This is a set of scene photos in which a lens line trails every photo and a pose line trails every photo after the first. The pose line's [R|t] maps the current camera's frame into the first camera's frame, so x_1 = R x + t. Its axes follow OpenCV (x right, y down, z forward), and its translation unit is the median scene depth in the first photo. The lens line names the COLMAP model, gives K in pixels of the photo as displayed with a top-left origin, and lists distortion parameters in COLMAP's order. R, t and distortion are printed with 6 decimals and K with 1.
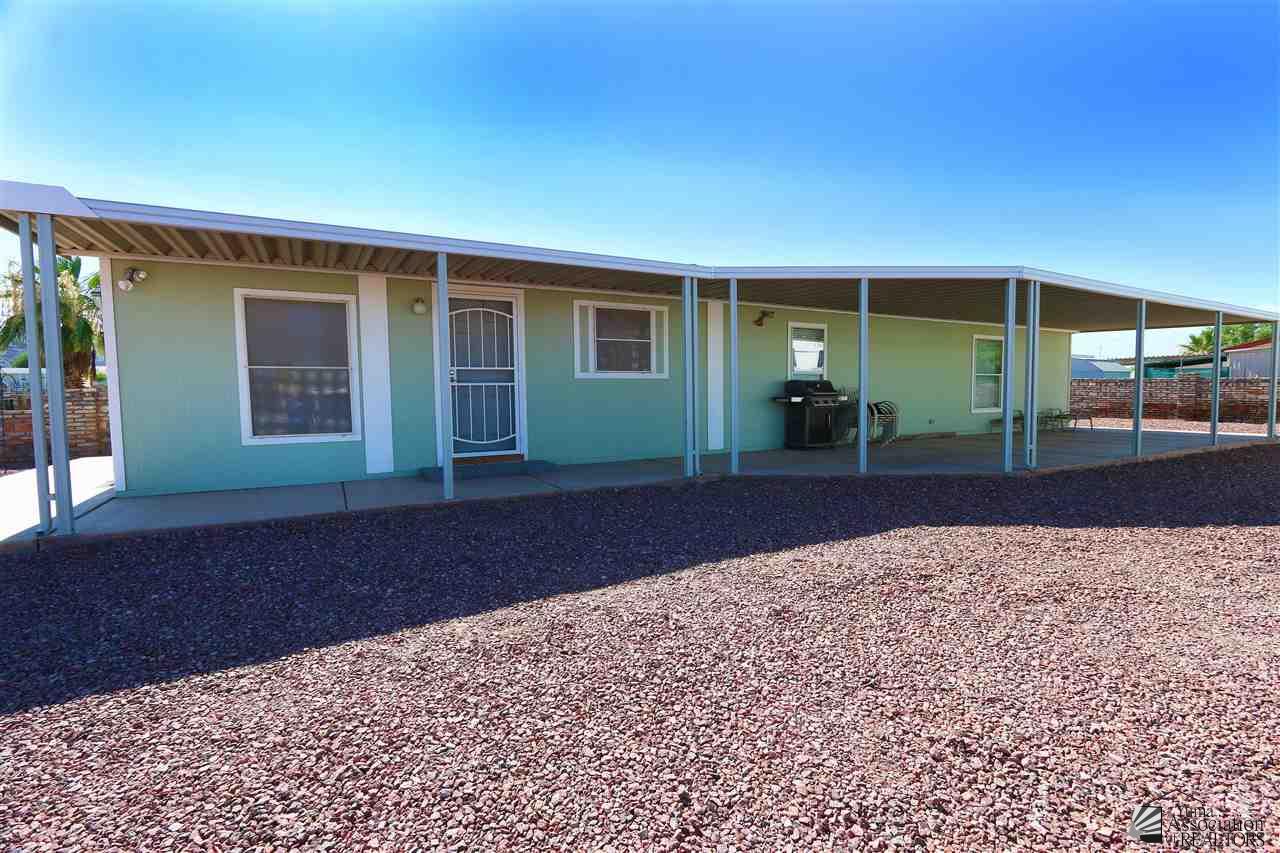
lens RADIAL K [[587.4, 0, 643.1], [0, 587.4, 419.8], [0, 0, 1]] dist [-0.011341, 0.000059]
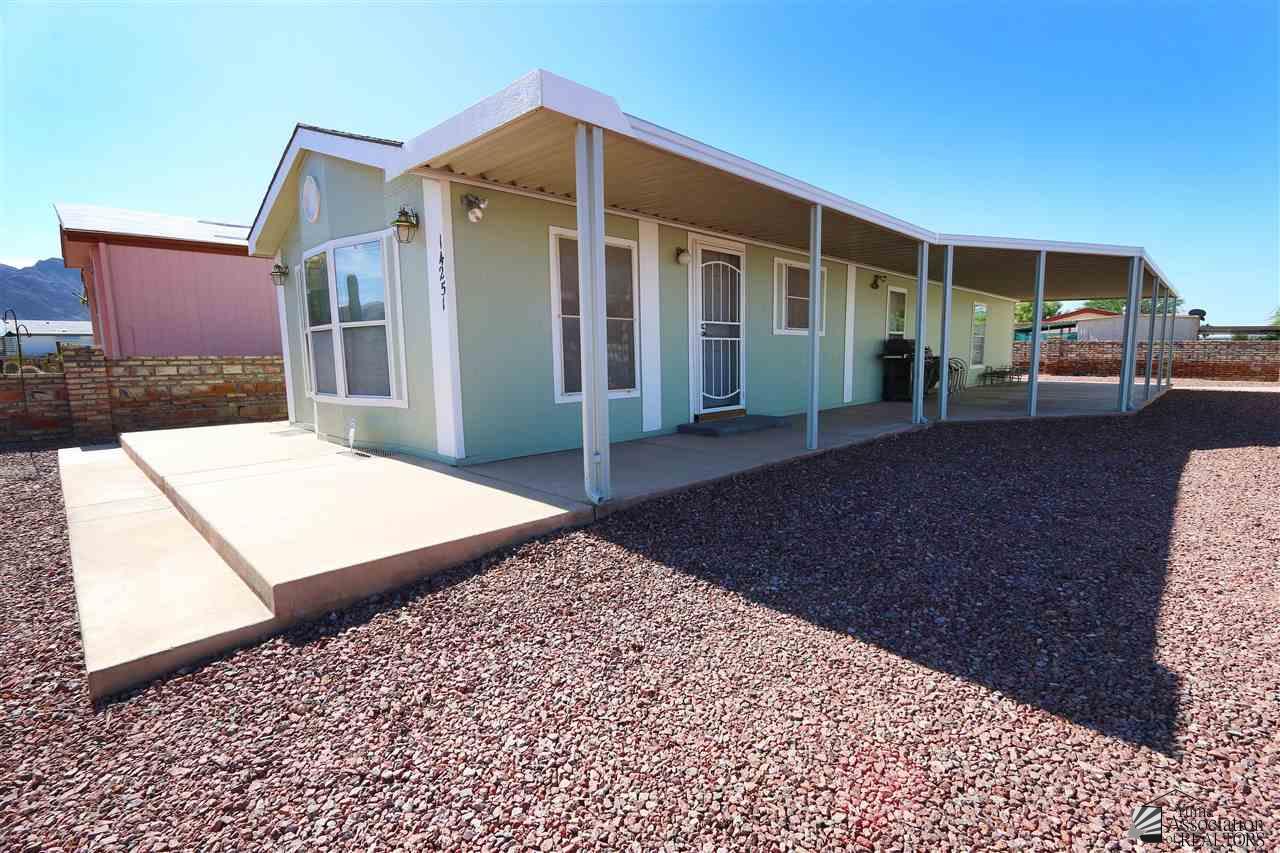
lens RADIAL K [[587.4, 0, 638.7], [0, 587.4, 426.8], [0, 0, 1]] dist [-0.011341, 0.000059]
pose [[0.959051, -0.035643, 0.280981, -0.666868], [0.015032, 0.997057, 0.075172, 0.010090], [-0.282834, -0.067870, 0.956765, 0.075765]]
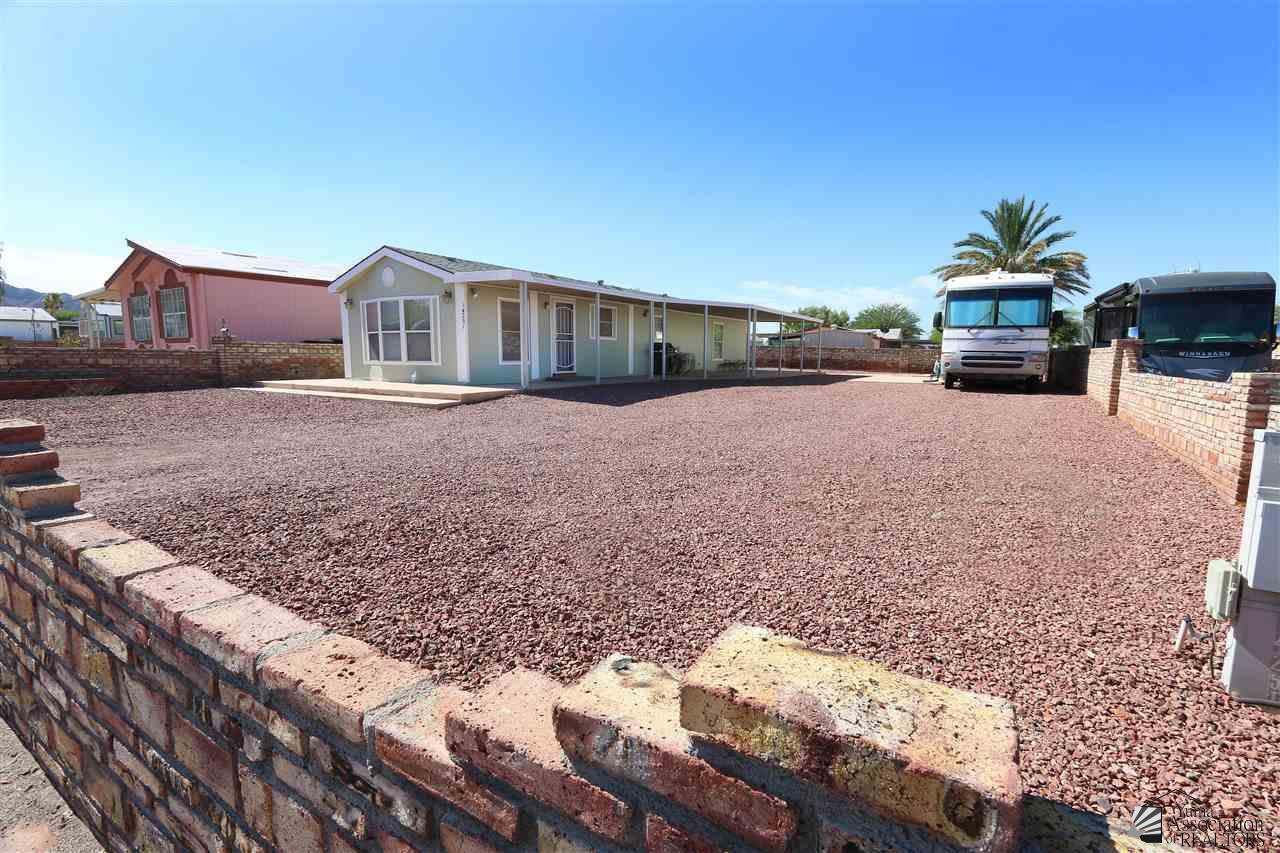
lens RADIAL K [[587.4, 0, 634.1], [0, 587.4, 429.5], [0, 0, 1]] dist [-0.011341, 0.000059]
pose [[0.871584, -0.044544, 0.488218, -1.118871], [0.003921, 0.996465, 0.083915, 0.086897], [-0.490230, -0.071225, 0.868678, -1.081049]]
